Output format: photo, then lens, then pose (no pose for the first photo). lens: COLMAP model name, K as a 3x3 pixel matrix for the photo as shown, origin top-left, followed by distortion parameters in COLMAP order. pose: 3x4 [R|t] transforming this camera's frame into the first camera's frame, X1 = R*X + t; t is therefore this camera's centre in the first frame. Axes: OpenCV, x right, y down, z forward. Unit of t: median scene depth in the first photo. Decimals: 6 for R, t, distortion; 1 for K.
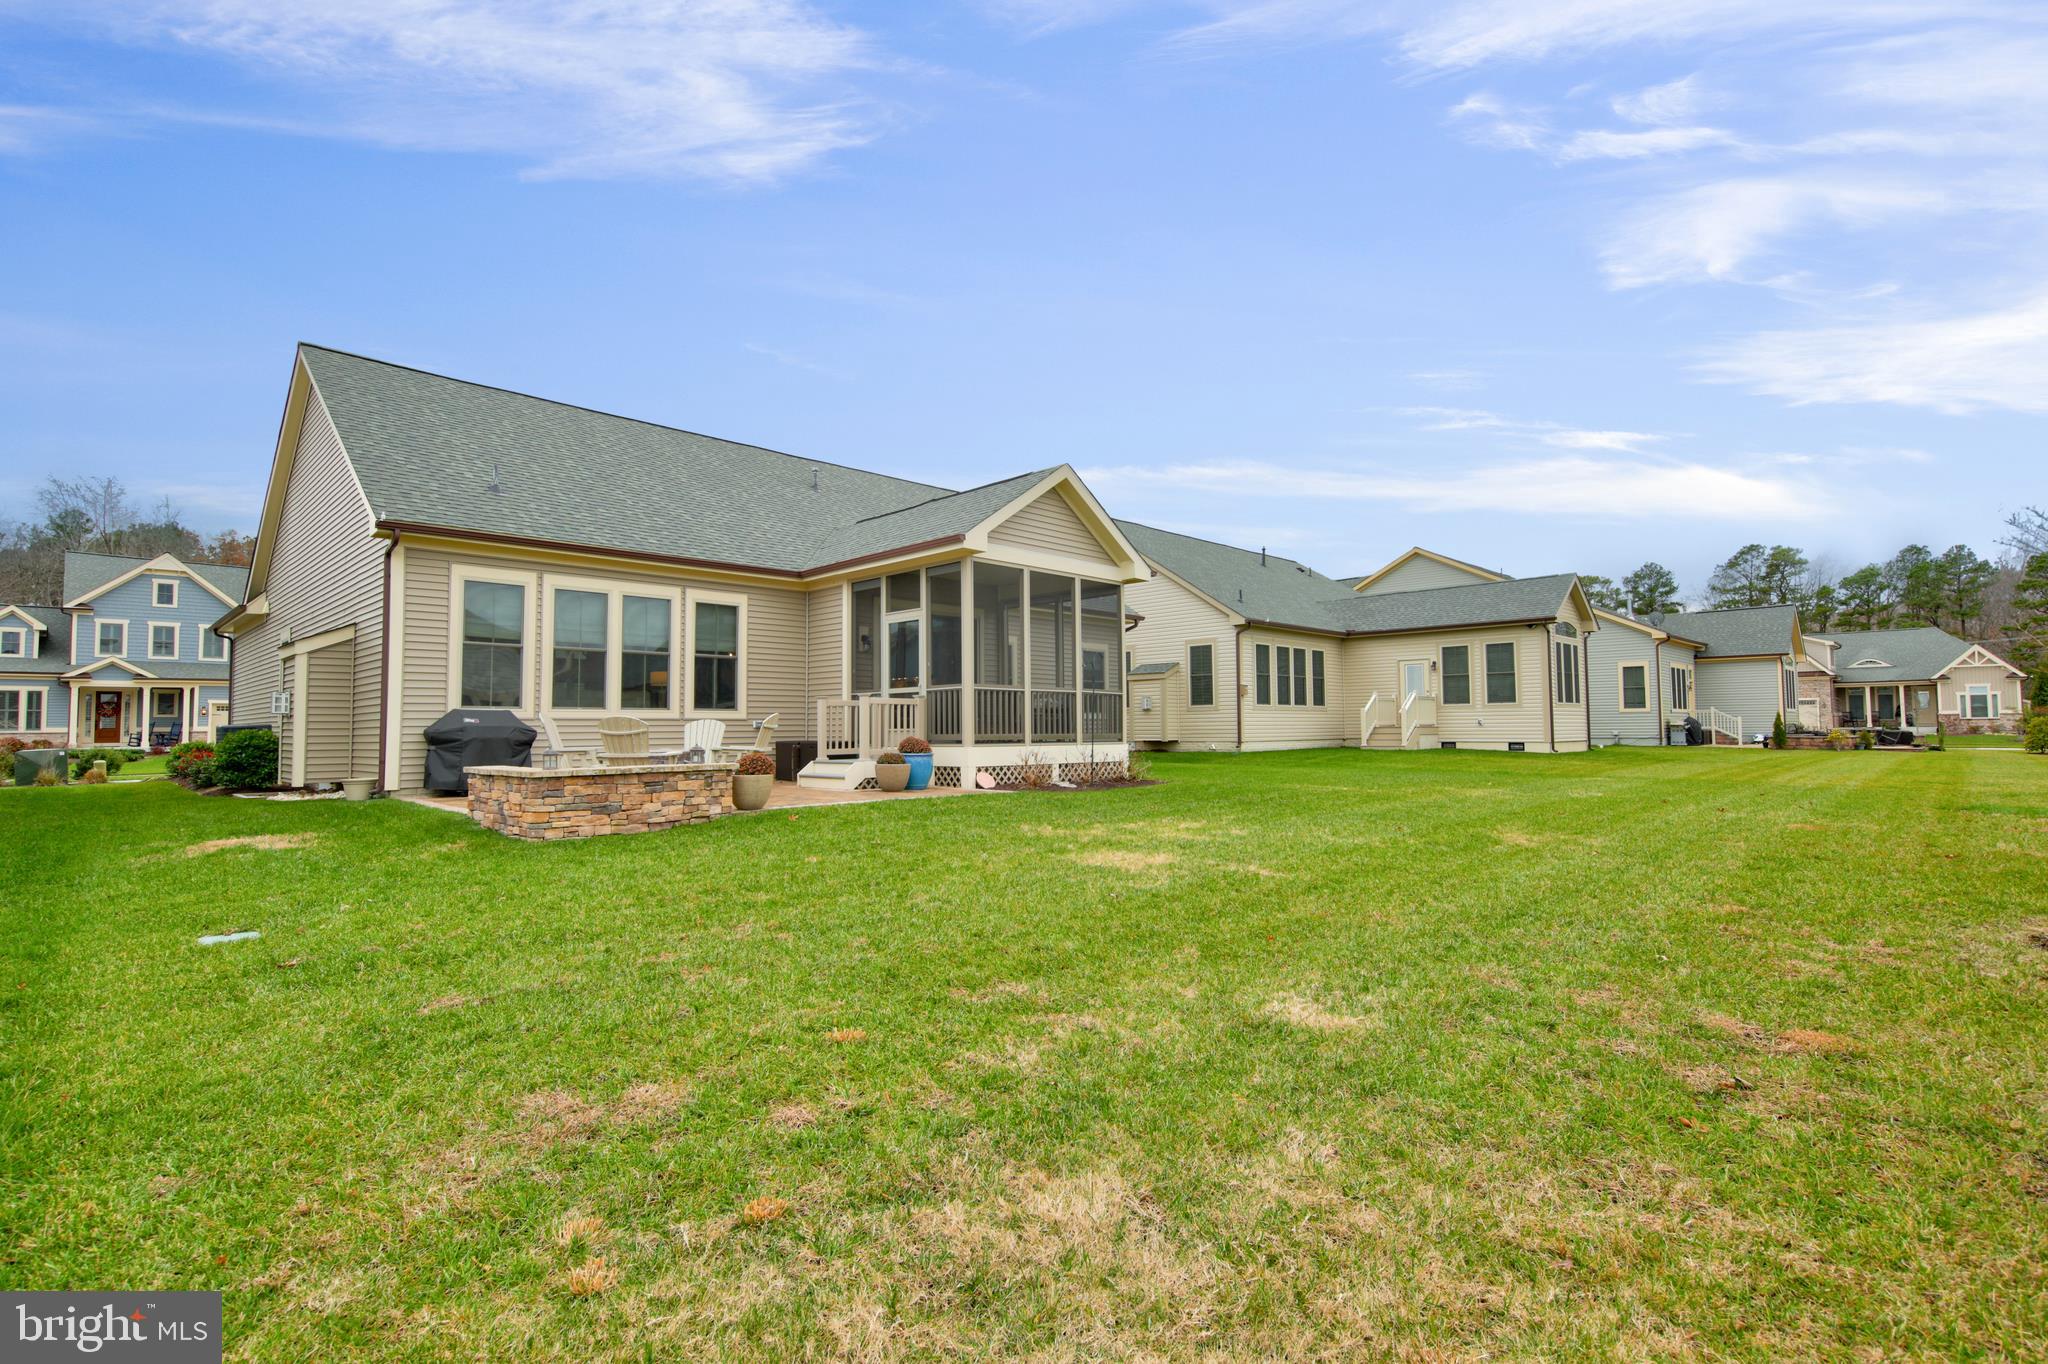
lens RADIAL K [[964.6, 0, 1024.0], [0, 964.6, 682.0], [0, 0, 1]] dist [0.015768, -0.000042]
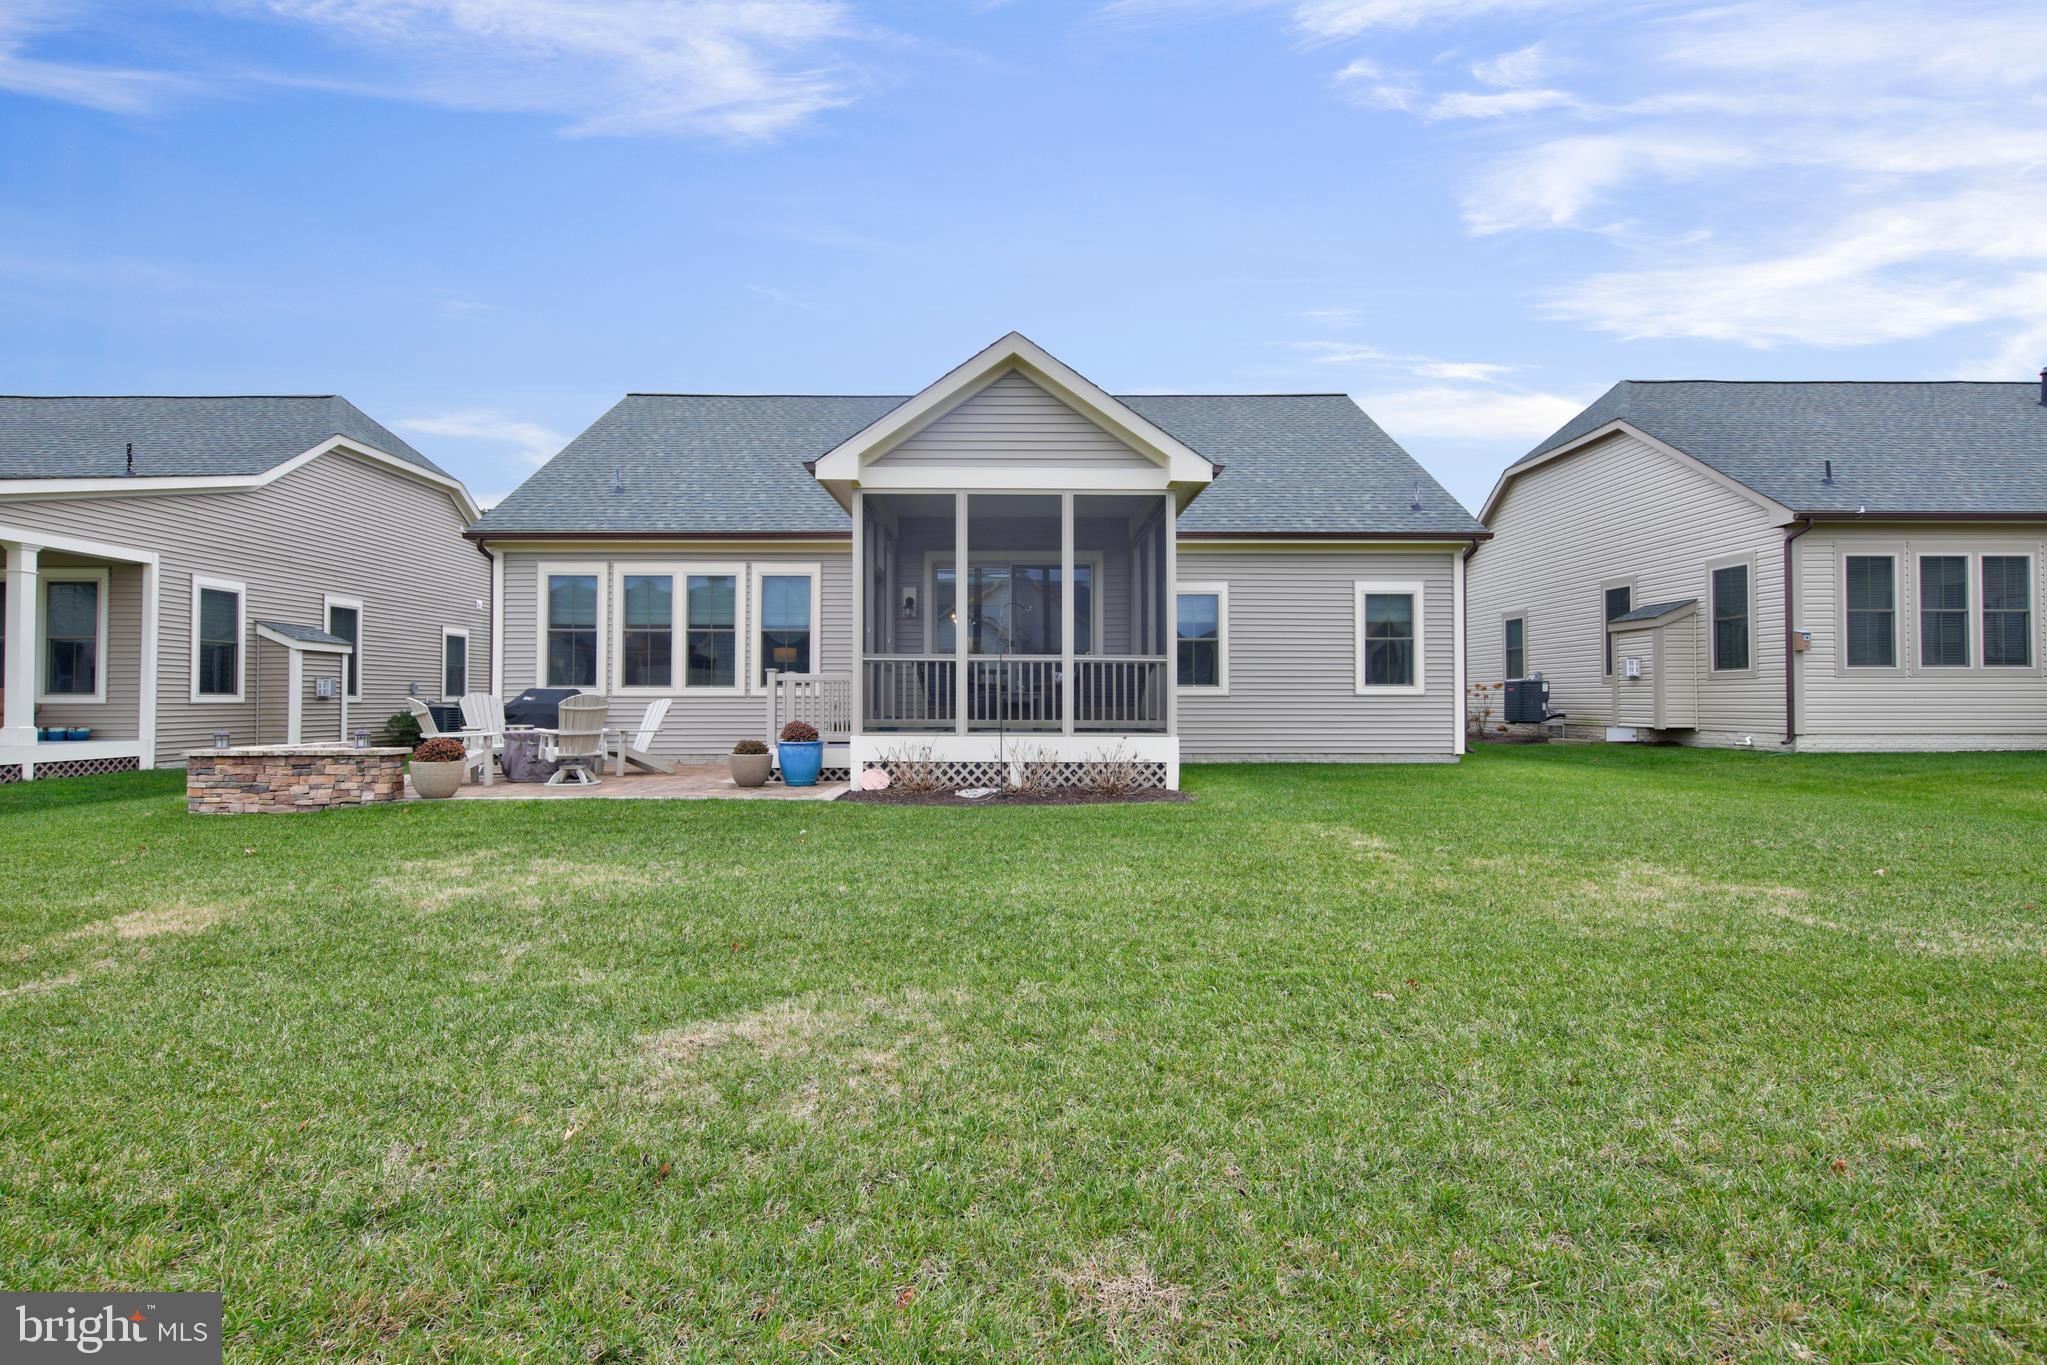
lens RADIAL K [[964.1, 0, 1023.5], [0, 964.1, 682.5], [0, 0, 1]] dist [0.015768, -0.000042]
pose [[0.710029, -0.006180, -0.704145, 0.558866], [0.030036, 0.999317, 0.021516, 0.011720], [0.703531, -0.036426, 0.709730, 0.521507]]
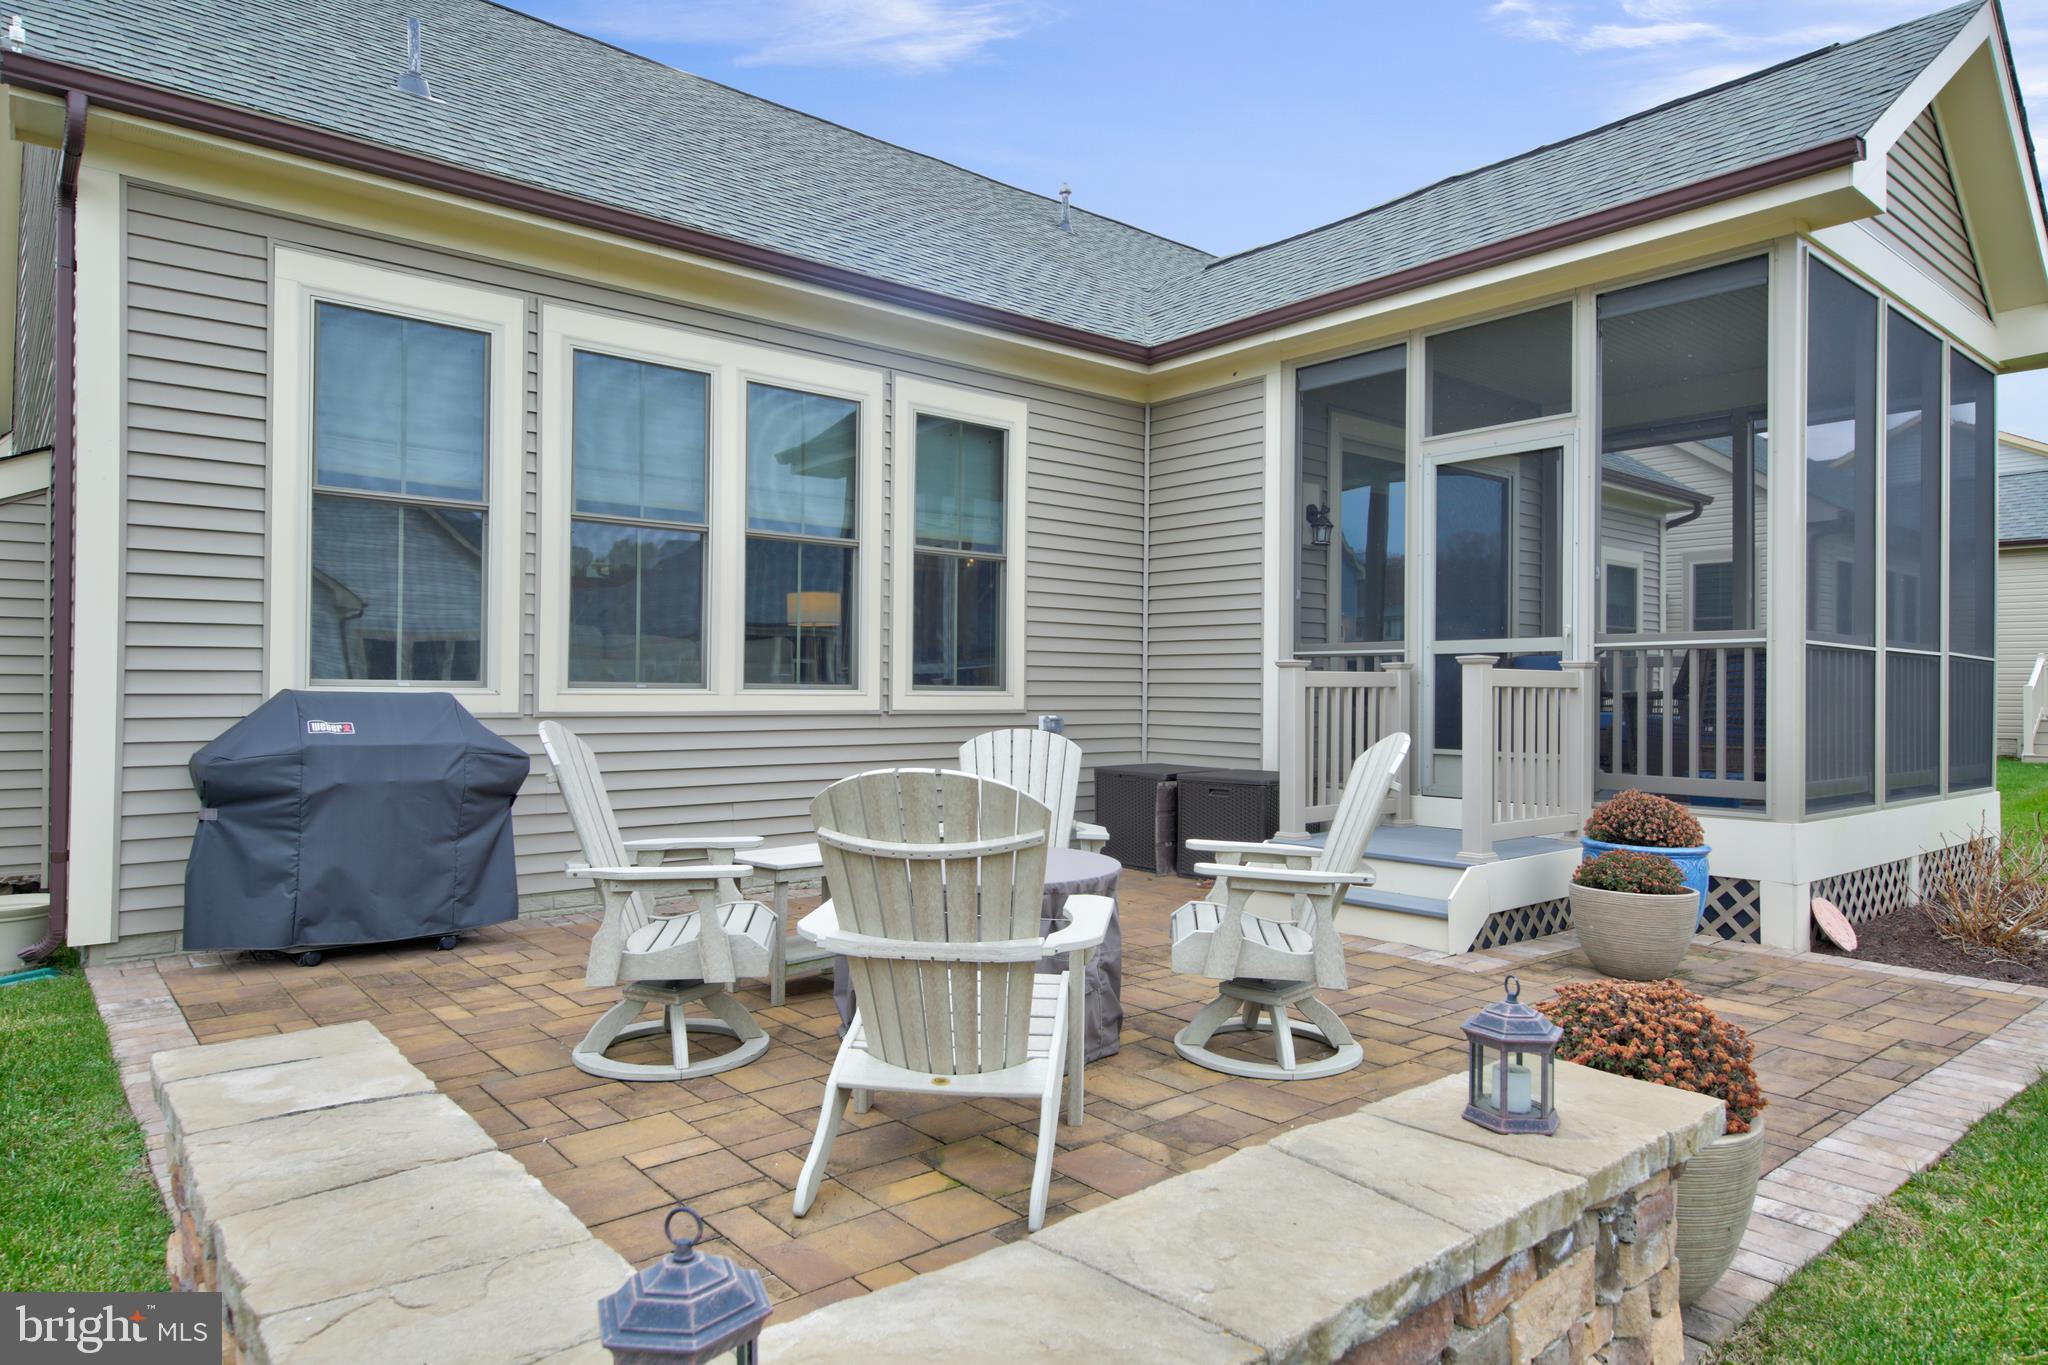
lens RADIAL K [[1218.9, 0, 1024.0], [0, 1218.9, 682.5], [0, 0, 1]] dist [0.002946, 0.000136]
pose [[0.996475, 0.013988, -0.082720, -0.268914], [-0.010235, 0.998906, 0.045625, 0.003496], [0.083268, -0.044618, 0.995528, 0.538558]]
